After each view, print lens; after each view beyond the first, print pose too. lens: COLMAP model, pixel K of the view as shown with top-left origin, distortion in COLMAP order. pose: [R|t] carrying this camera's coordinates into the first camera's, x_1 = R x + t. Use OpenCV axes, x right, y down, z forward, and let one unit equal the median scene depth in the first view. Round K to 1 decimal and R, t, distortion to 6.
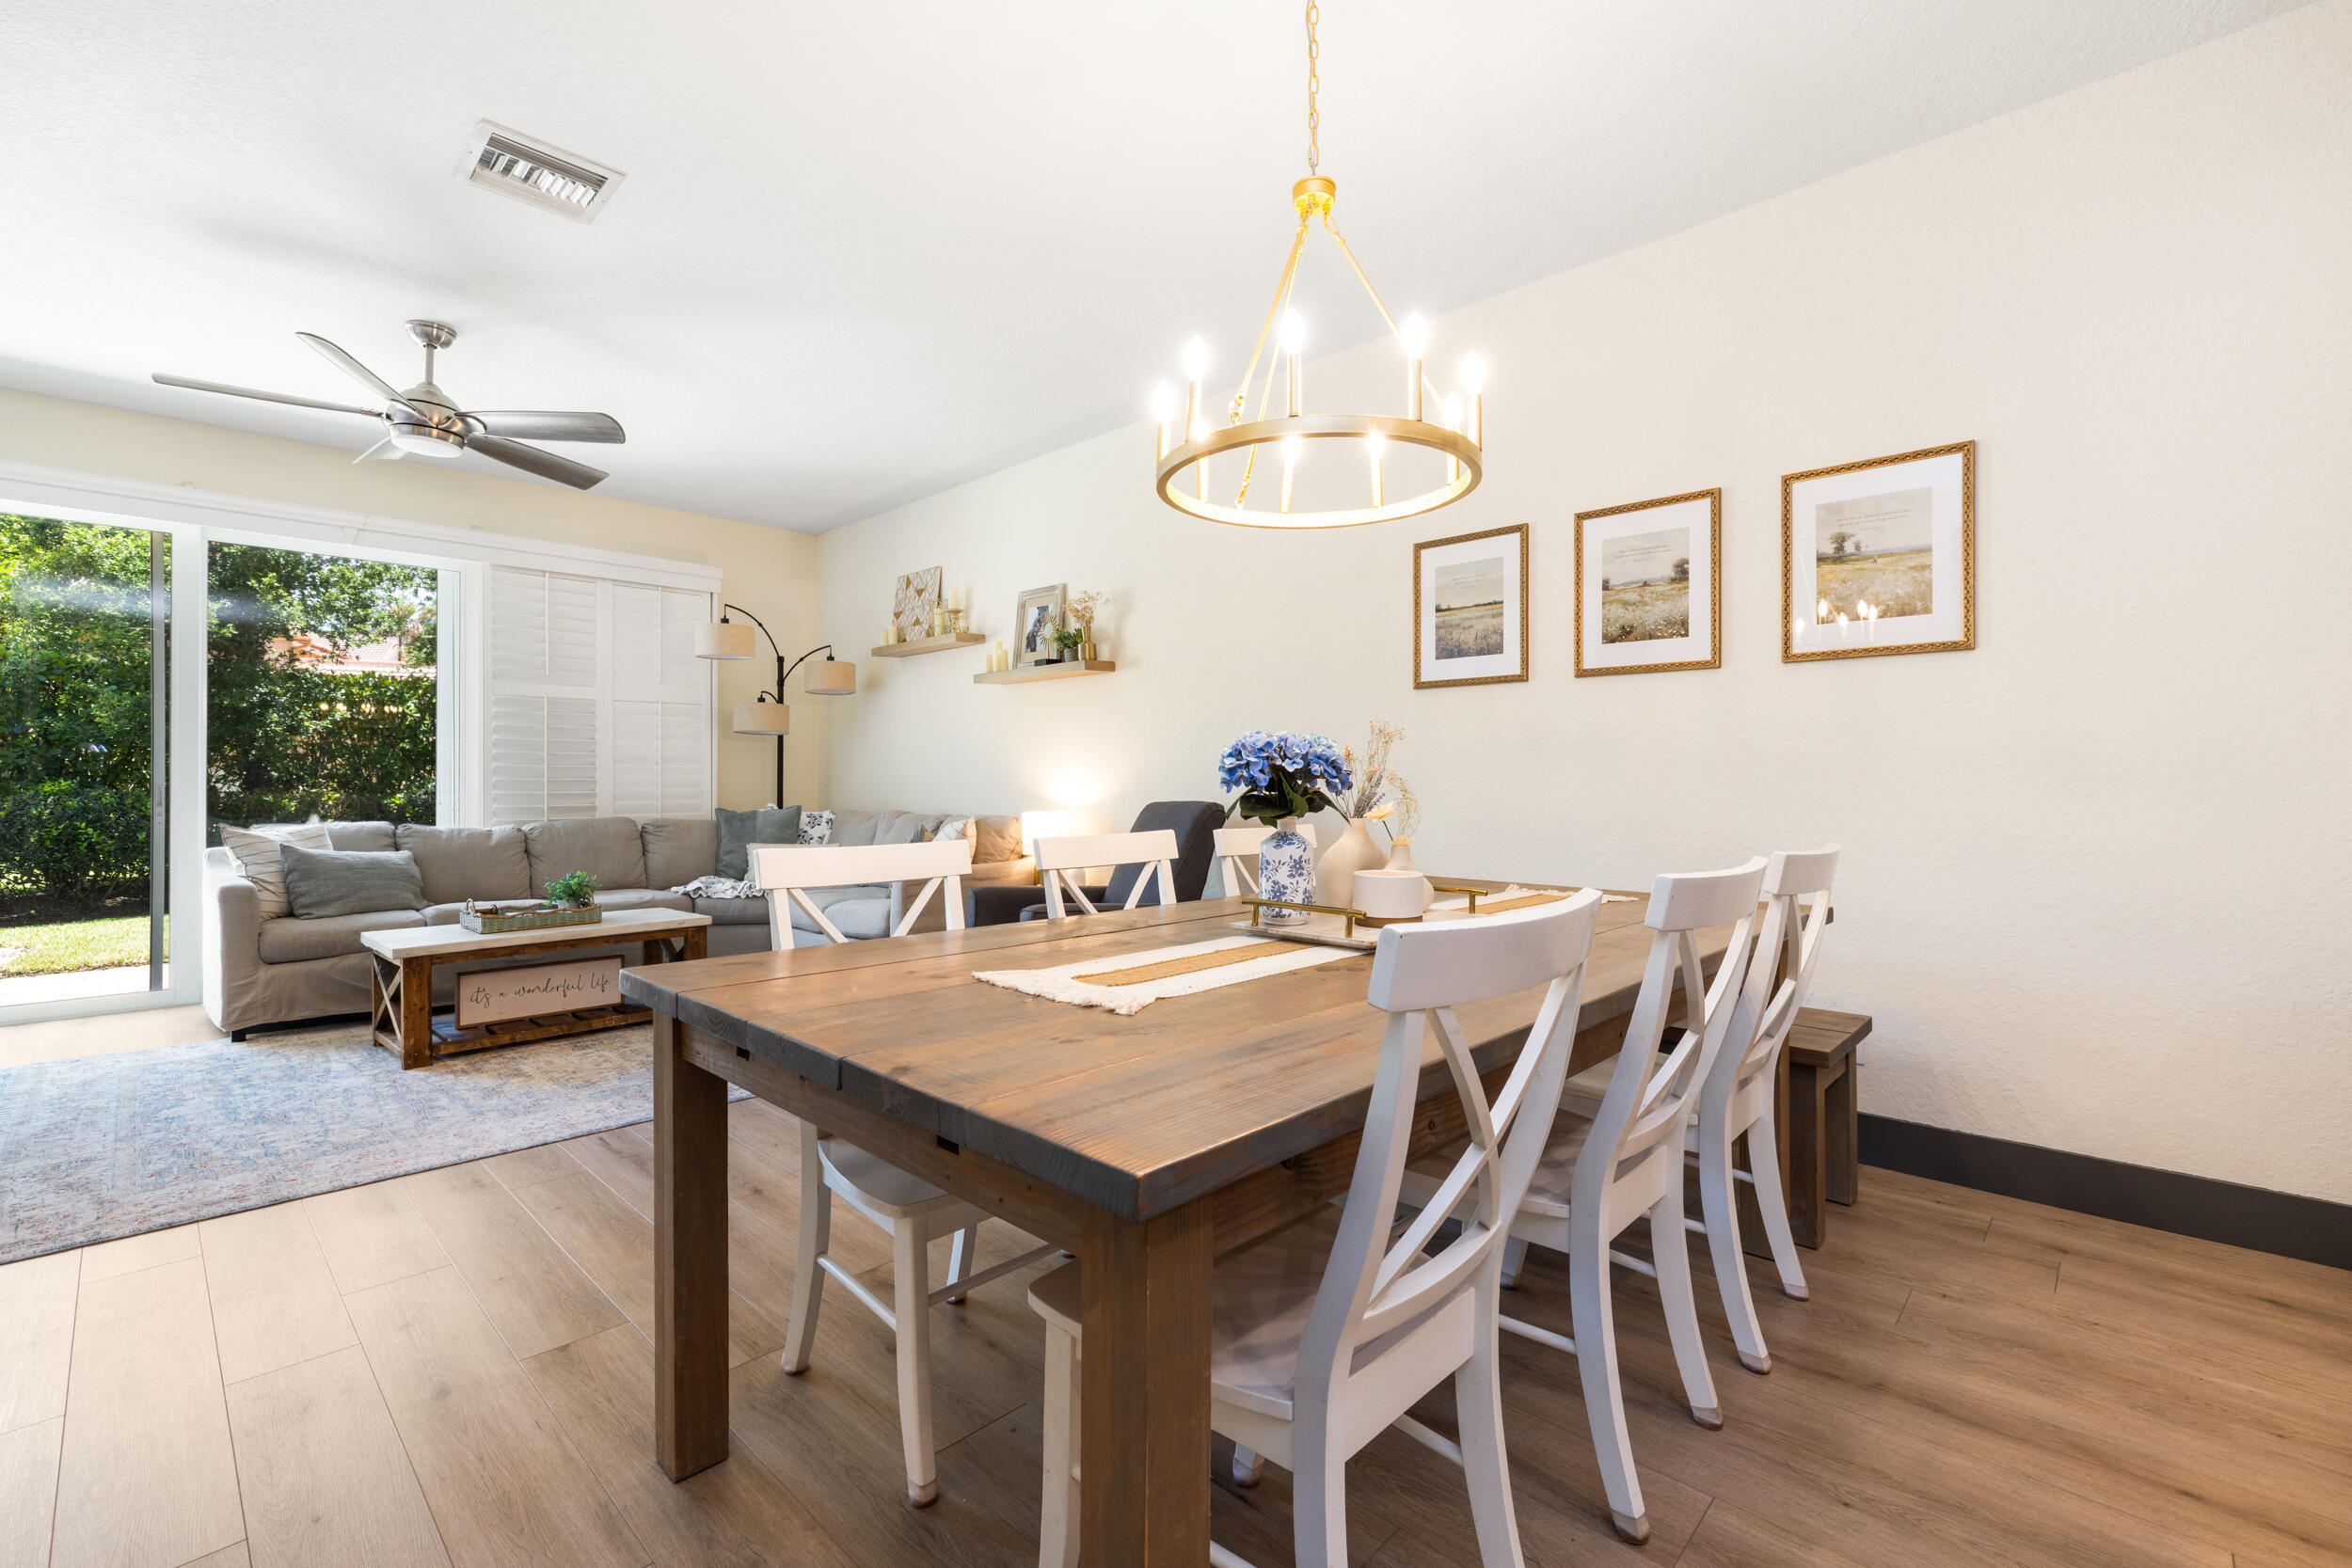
lens RADIAL K [[1011.9, 0, 1163.2], [0, 1011.9, 776.5], [0, 0, 1]] dist [0.000877, 0.000097]
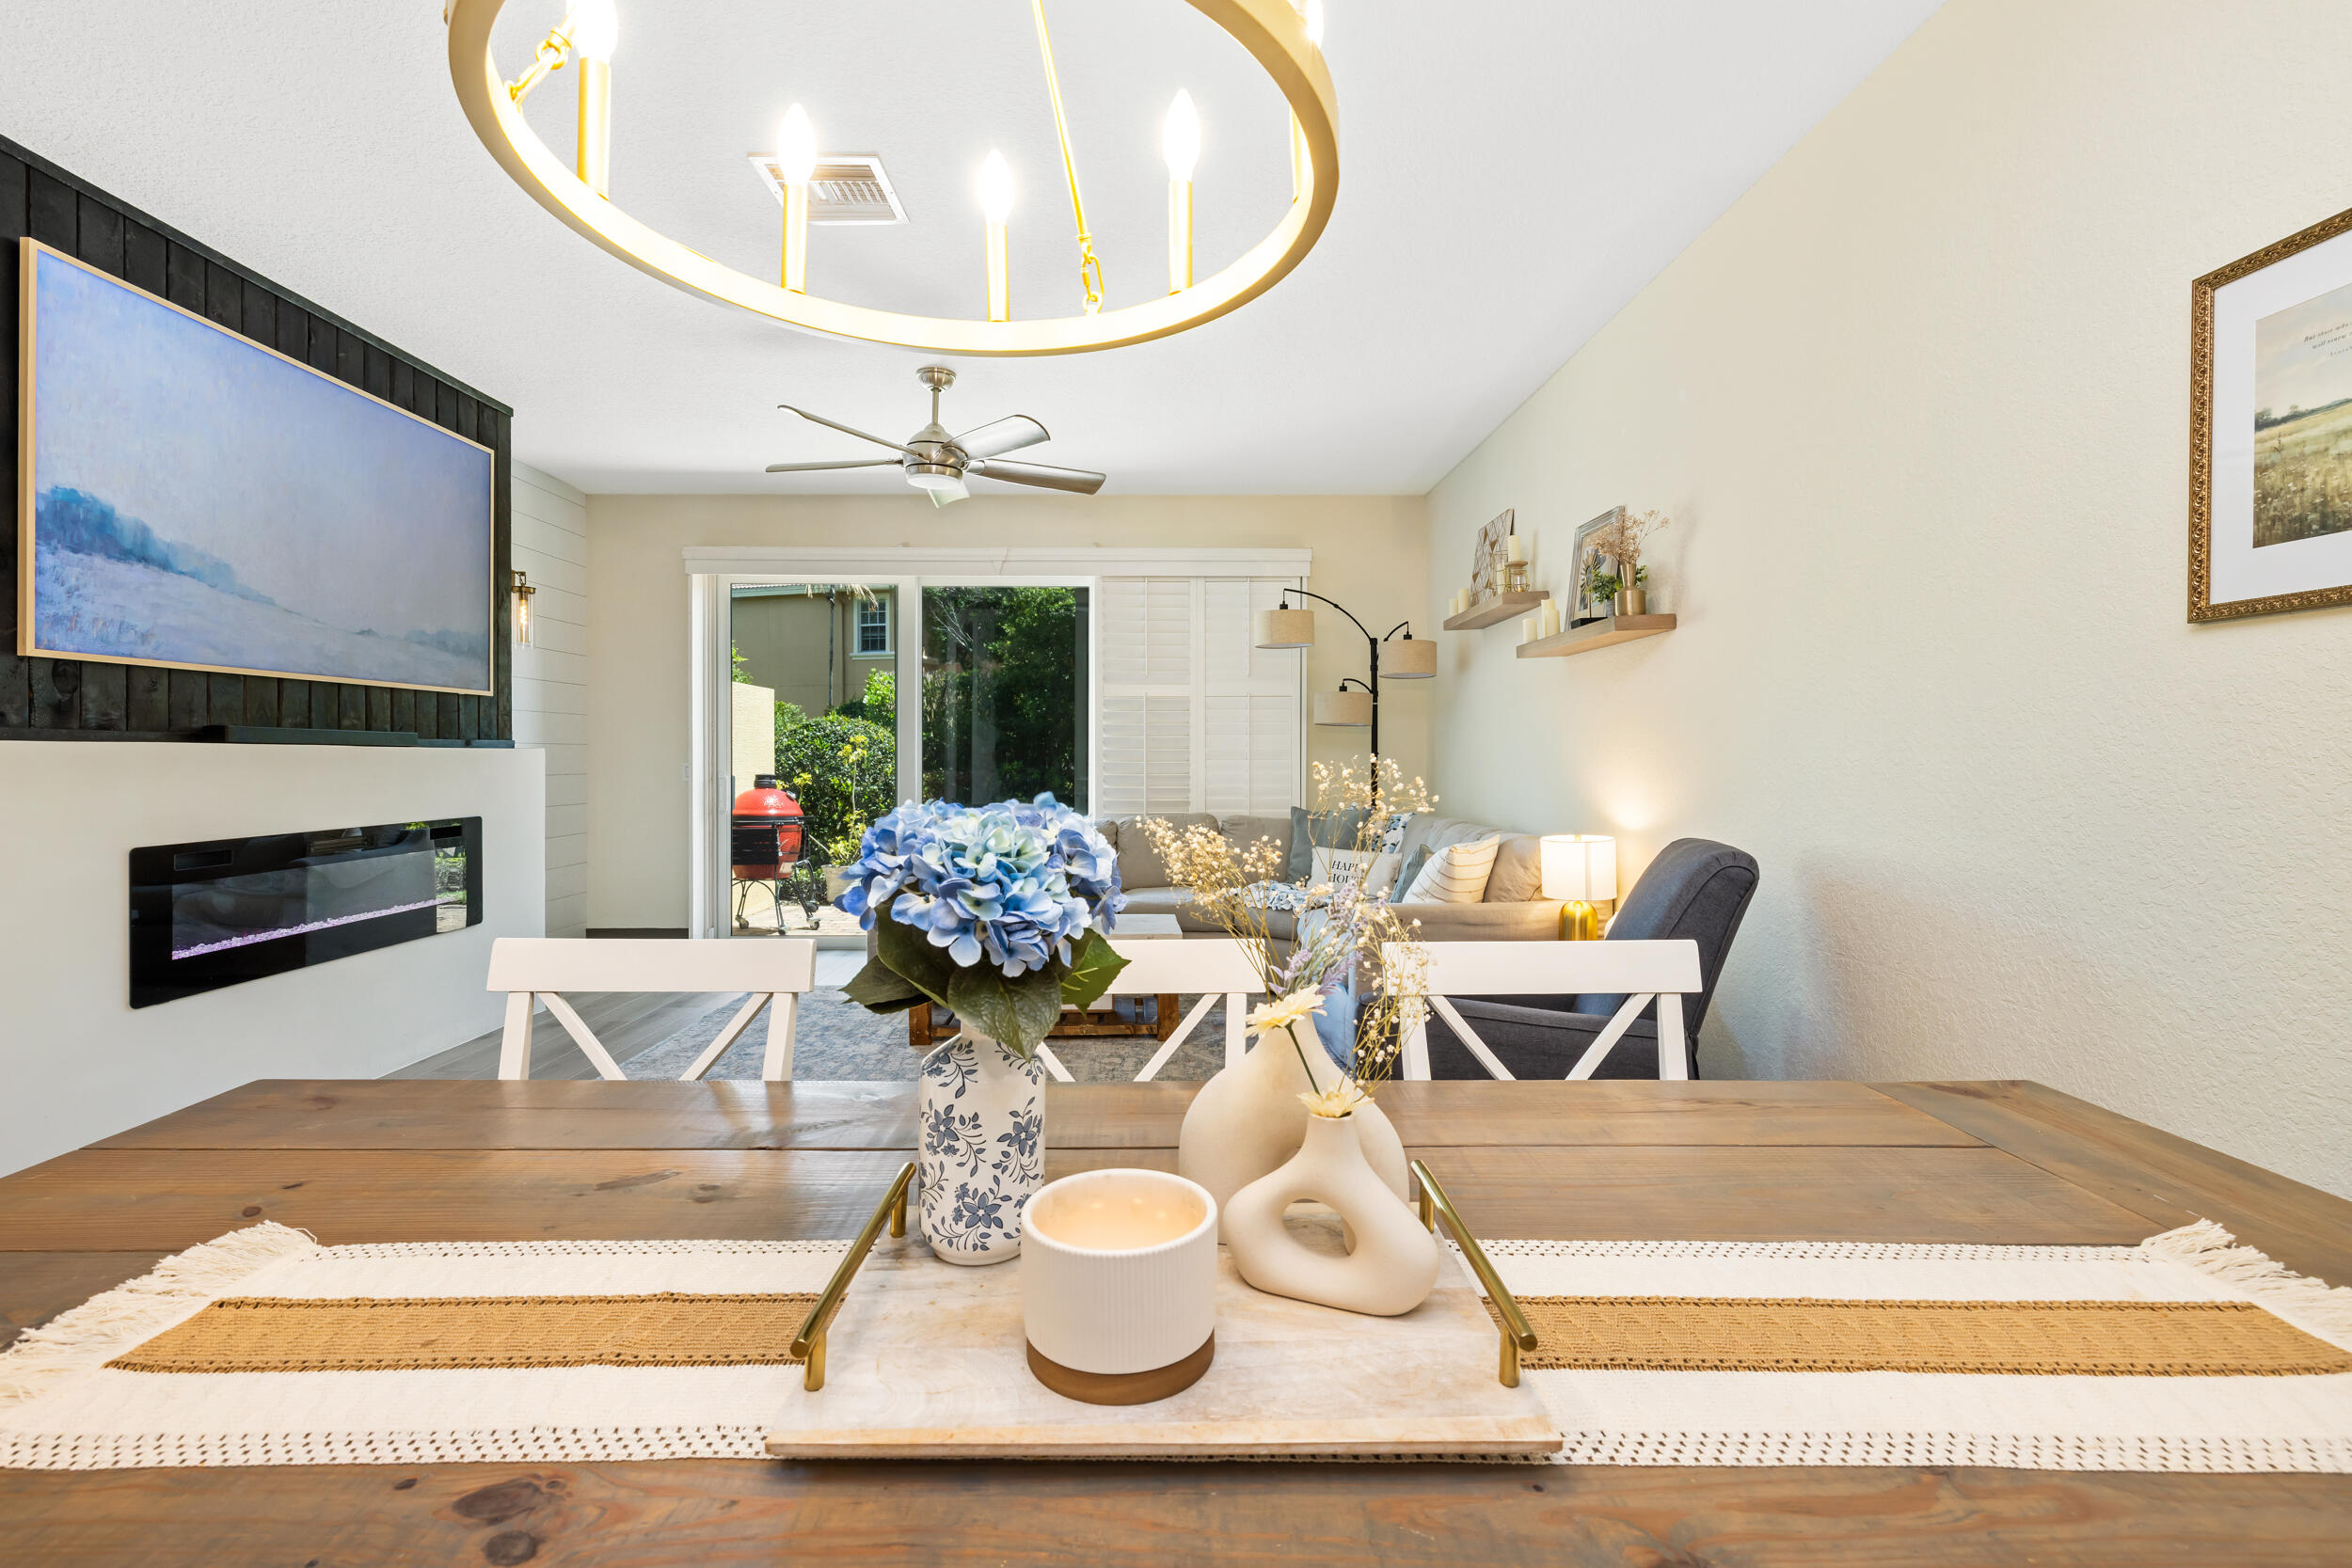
lens RADIAL K [[1035.7, 0, 1167.1], [0, 1035.7, 754.0], [0, 0, 1]] dist [0.000894, 0.000116]
pose [[0.705408, 0.001133, -0.708801, 0.247013], [0.001626, 0.999994, 0.003217, -0.032909], [0.708800, -0.003422, 0.705401, 0.378412]]
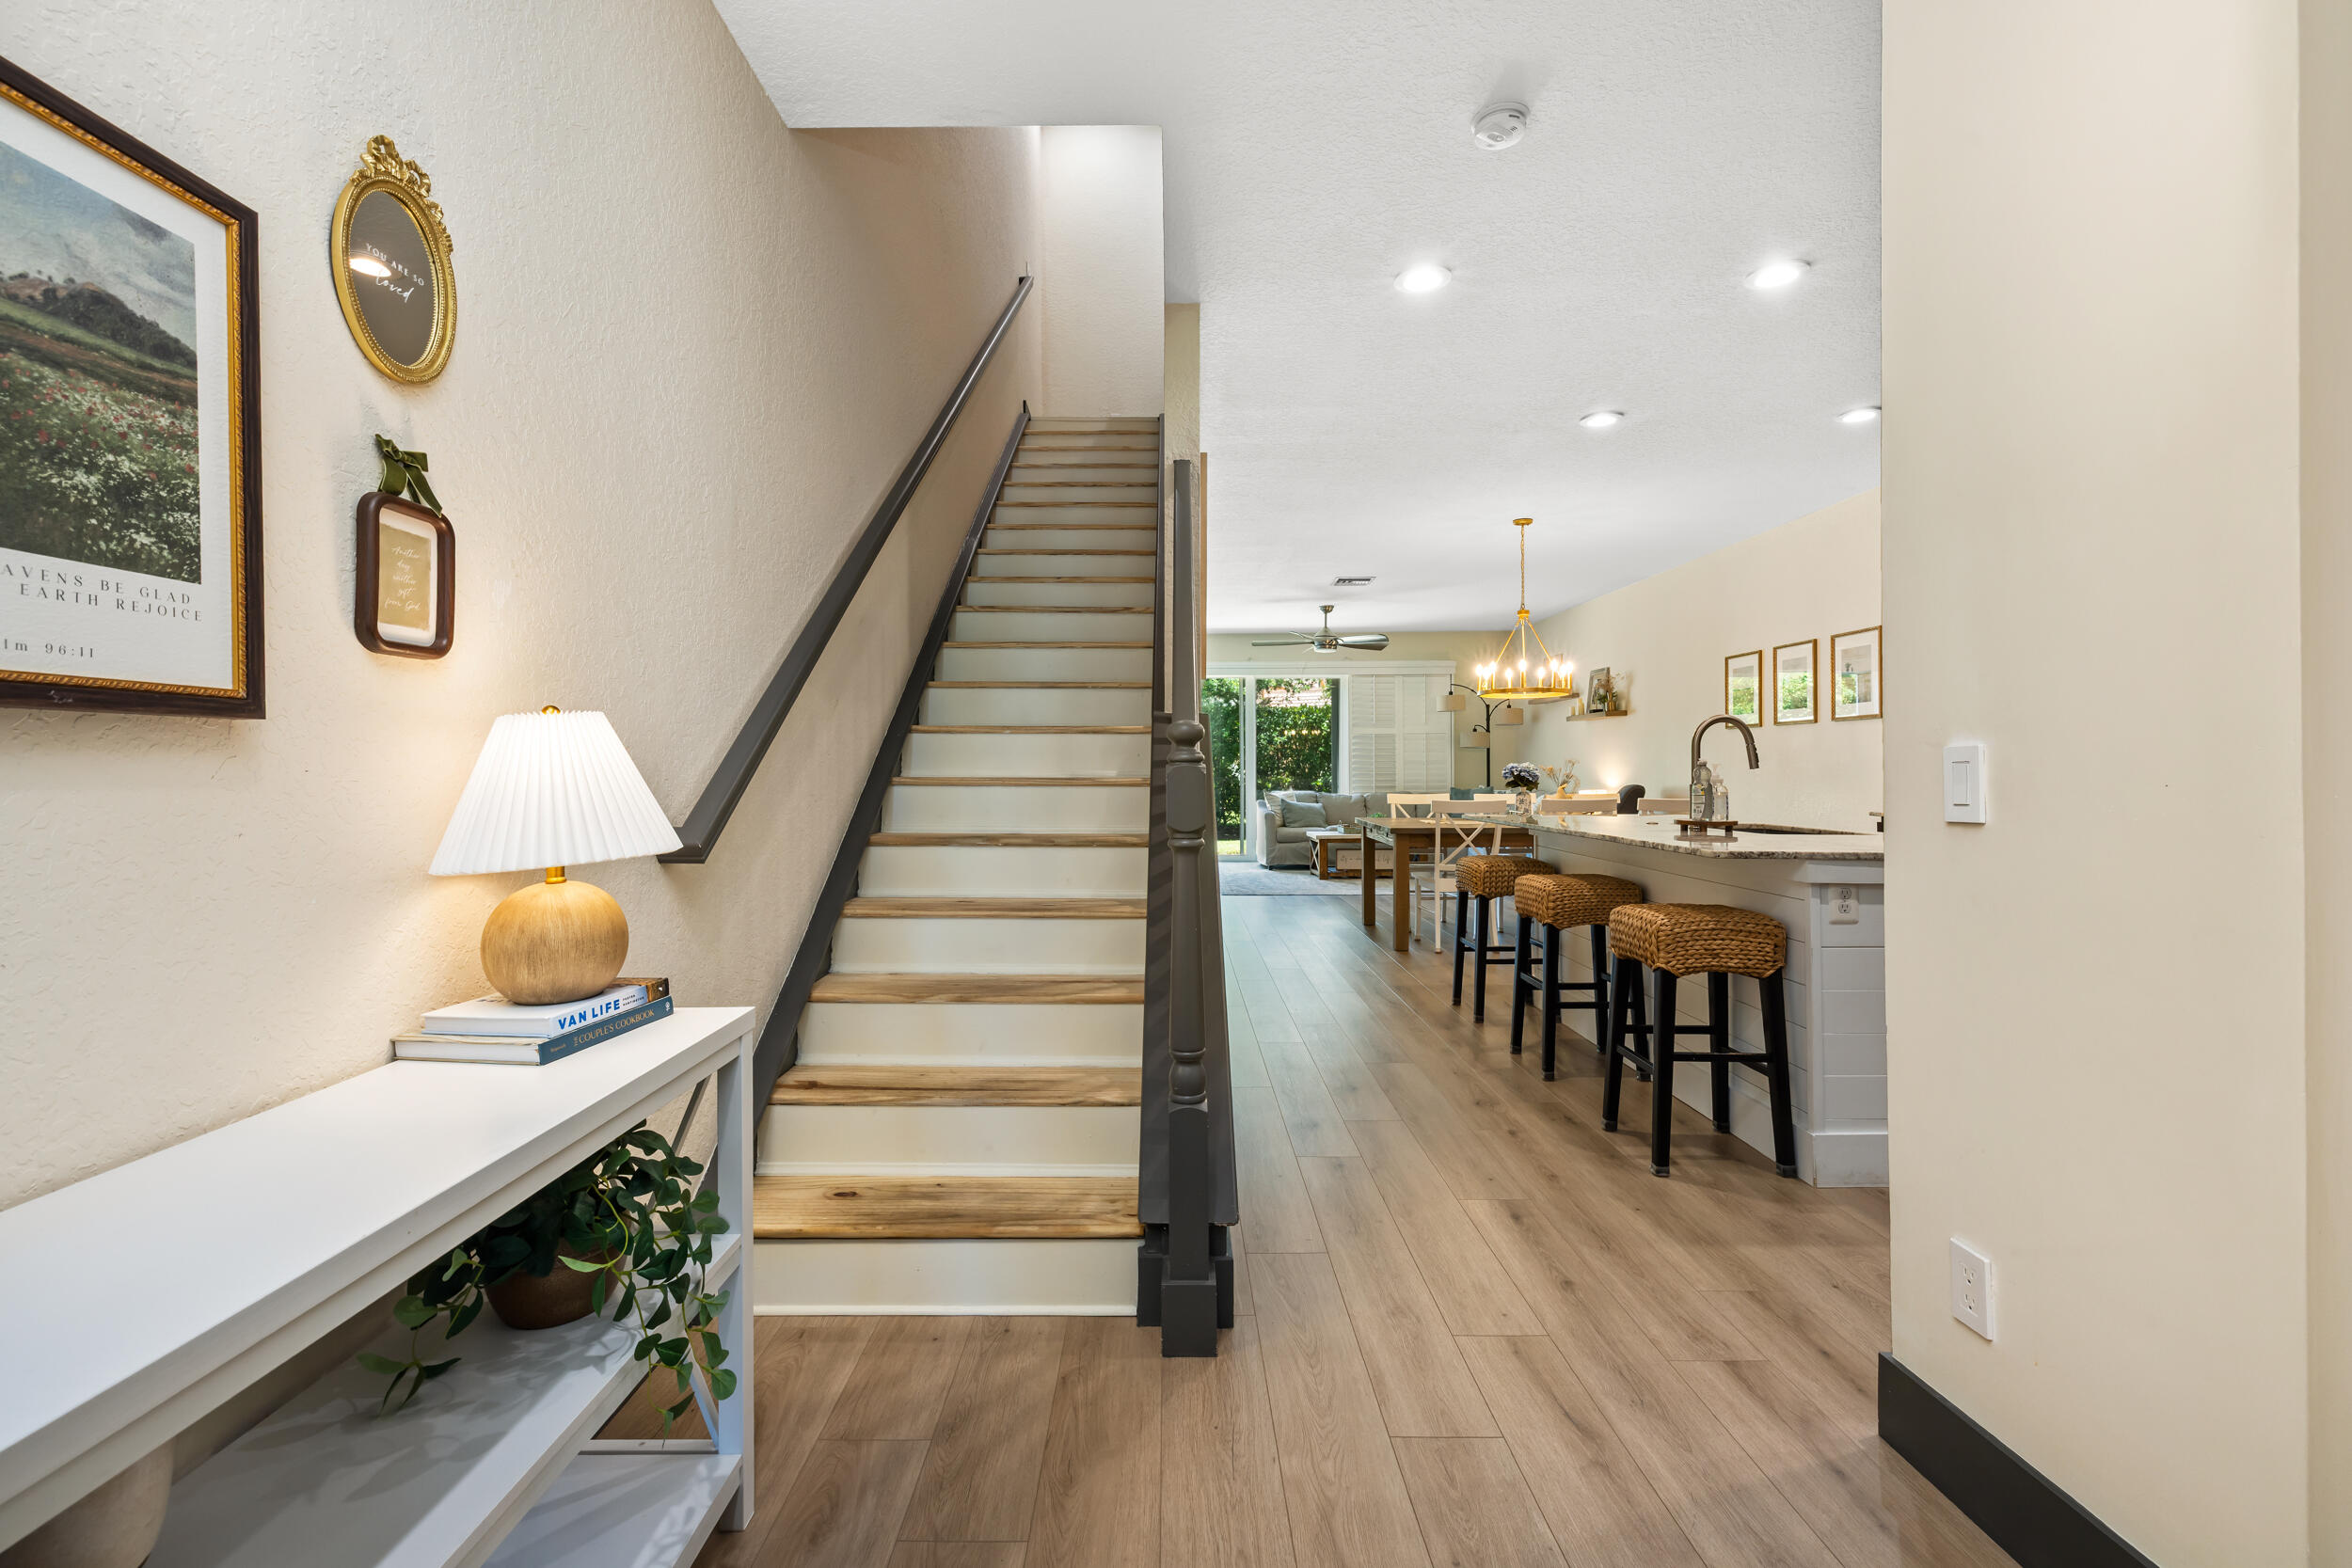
lens RADIAL K [[1003.0, 0, 1157.9], [0, 1003.0, 766.2], [0, 0, 1]] dist [0.000542, 0.000113]
pose [[0.691586, -0.004404, -0.722281, 0.883477], [0.006378, 0.999980, 0.000011, -0.020099], [0.722266, -0.004614, 0.691600, -1.157147]]
